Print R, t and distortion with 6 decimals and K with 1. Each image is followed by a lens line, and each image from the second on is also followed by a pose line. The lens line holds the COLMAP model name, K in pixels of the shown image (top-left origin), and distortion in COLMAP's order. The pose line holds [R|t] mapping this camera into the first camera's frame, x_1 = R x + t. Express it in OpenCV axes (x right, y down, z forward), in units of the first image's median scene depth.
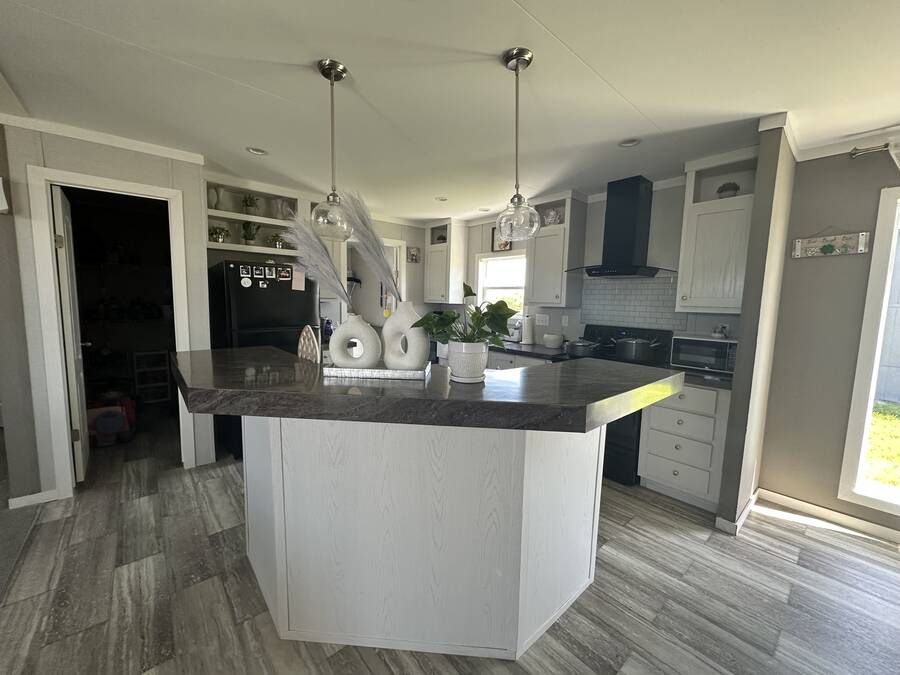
lens RADIAL K [[357.8, 0, 447.7], [0, 357.8, 336.0], [0, 0, 1]] dist [-0.004214, 0.001042]
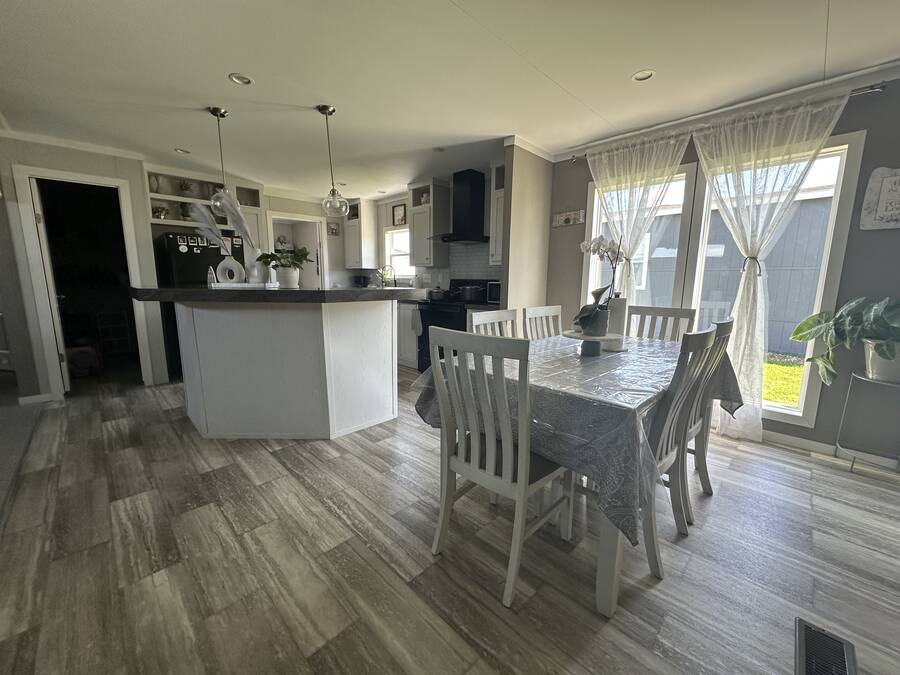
lens RADIAL K [[357.8, 0, 447.1], [0, 357.8, 335.8], [0, 0, 1]] dist [-0.004214, 0.001042]
pose [[0.997281, -0.026831, 0.068640, 0.341332], [0.022721, 0.997942, 0.059970, 0.124820], [-0.070107, -0.058247, 0.995837, -0.450529]]
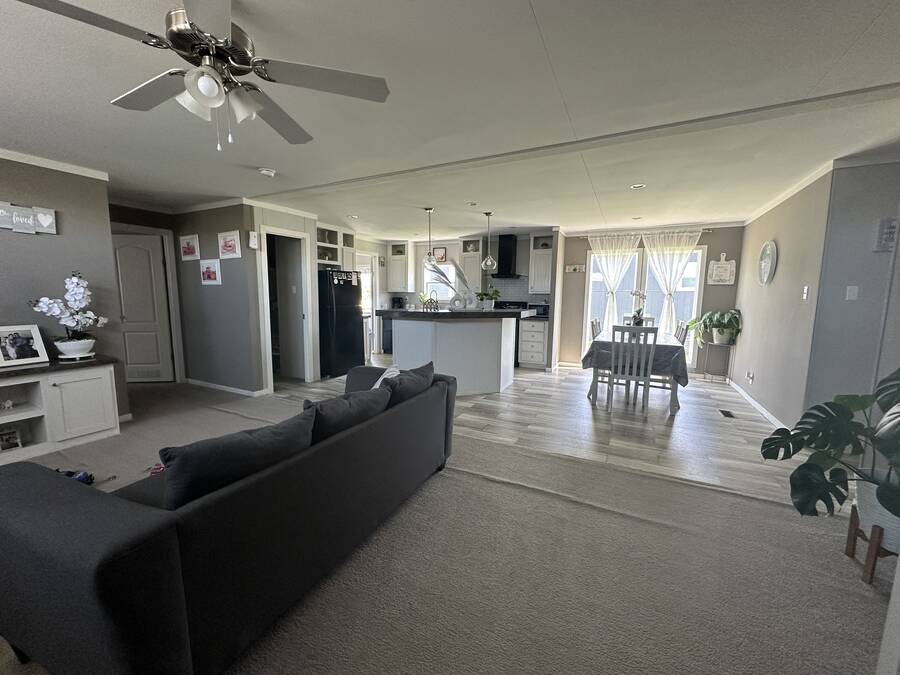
lens RADIAL K [[357.8, 0, 447.5], [0, 357.8, 337.6], [0, 0, 1]] dist [-0.004214, 0.001042]
pose [[0.925068, -0.060153, 0.375008, -0.766472], [0.049015, 0.998029, 0.039179, 0.103647], [-0.376625, -0.017862, 0.926193, -1.001182]]
